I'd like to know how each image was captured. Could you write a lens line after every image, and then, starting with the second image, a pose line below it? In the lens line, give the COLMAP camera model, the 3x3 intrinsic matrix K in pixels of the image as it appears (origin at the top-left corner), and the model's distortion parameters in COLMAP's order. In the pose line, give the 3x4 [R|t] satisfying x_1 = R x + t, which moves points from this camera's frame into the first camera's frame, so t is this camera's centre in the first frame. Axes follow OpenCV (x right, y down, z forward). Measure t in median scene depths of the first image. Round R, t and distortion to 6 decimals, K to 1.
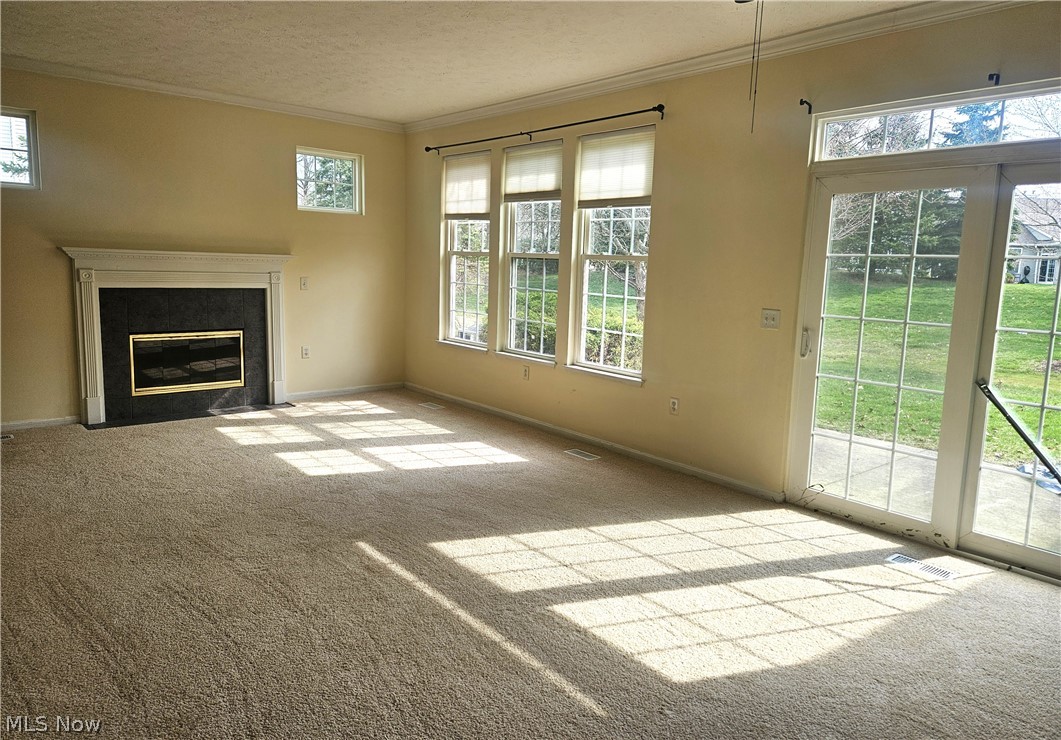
lens RADIAL K [[714.9, 0, 528.5], [0, 714.9, 355.8], [0, 0, 1]] dist [0.002201, -0.000548]
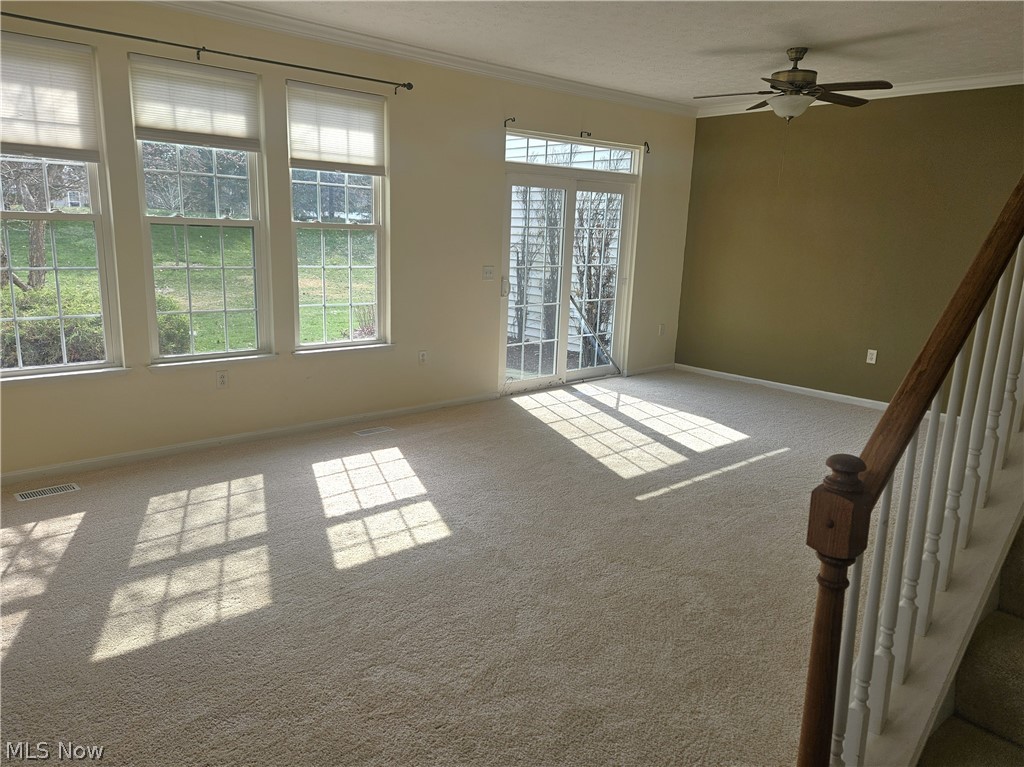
lens RADIAL K [[720.1, 0, 512.0], [0, 720.1, 383.5], [0, 0, 1]] dist [-0.002973, -0.001781]
pose [[-0.033676, -0.229954, 0.972619, -0.971063], [0.107543, 0.966686, 0.232275, -0.148016], [-0.993630, 0.112421, -0.007824, 0.898894]]
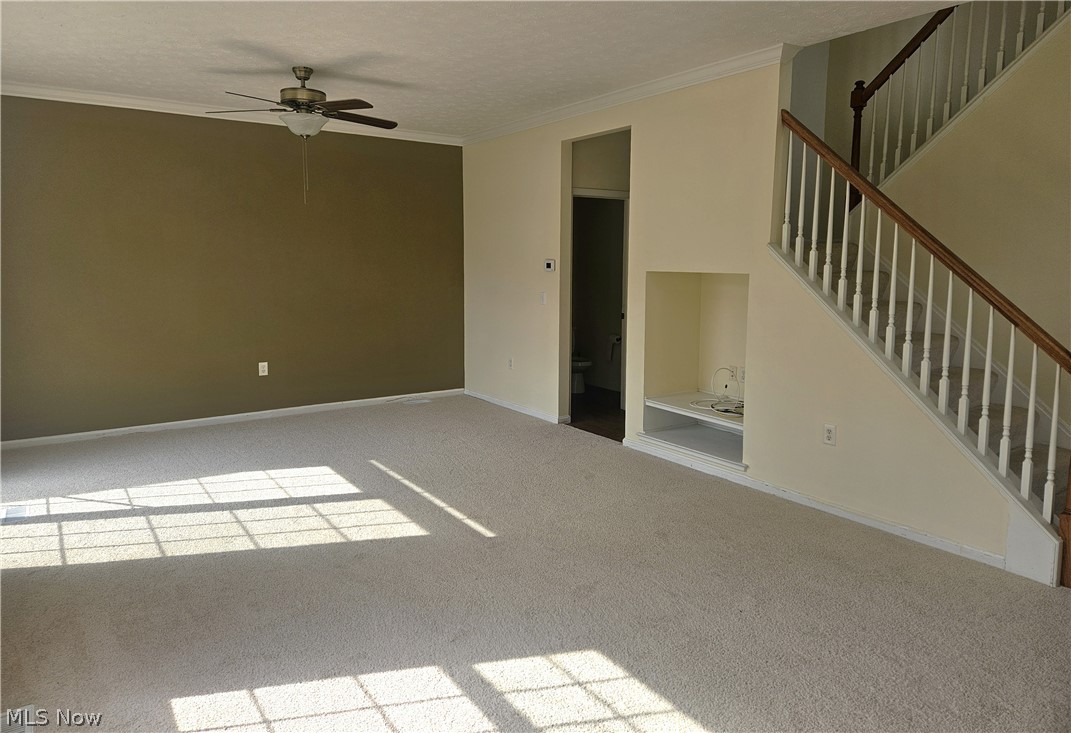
lens RADIAL K [[679.4, 0, 535.4], [0, 679.4, 335.7], [0, 0, 1]] dist [0.002628, 0.000527]
pose [[-0.994995, -0.031781, 0.094738, -0.290797], [-0.007421, 0.968959, 0.247111, -0.201996], [-0.099651, 0.245171, -0.964345, 1.424069]]
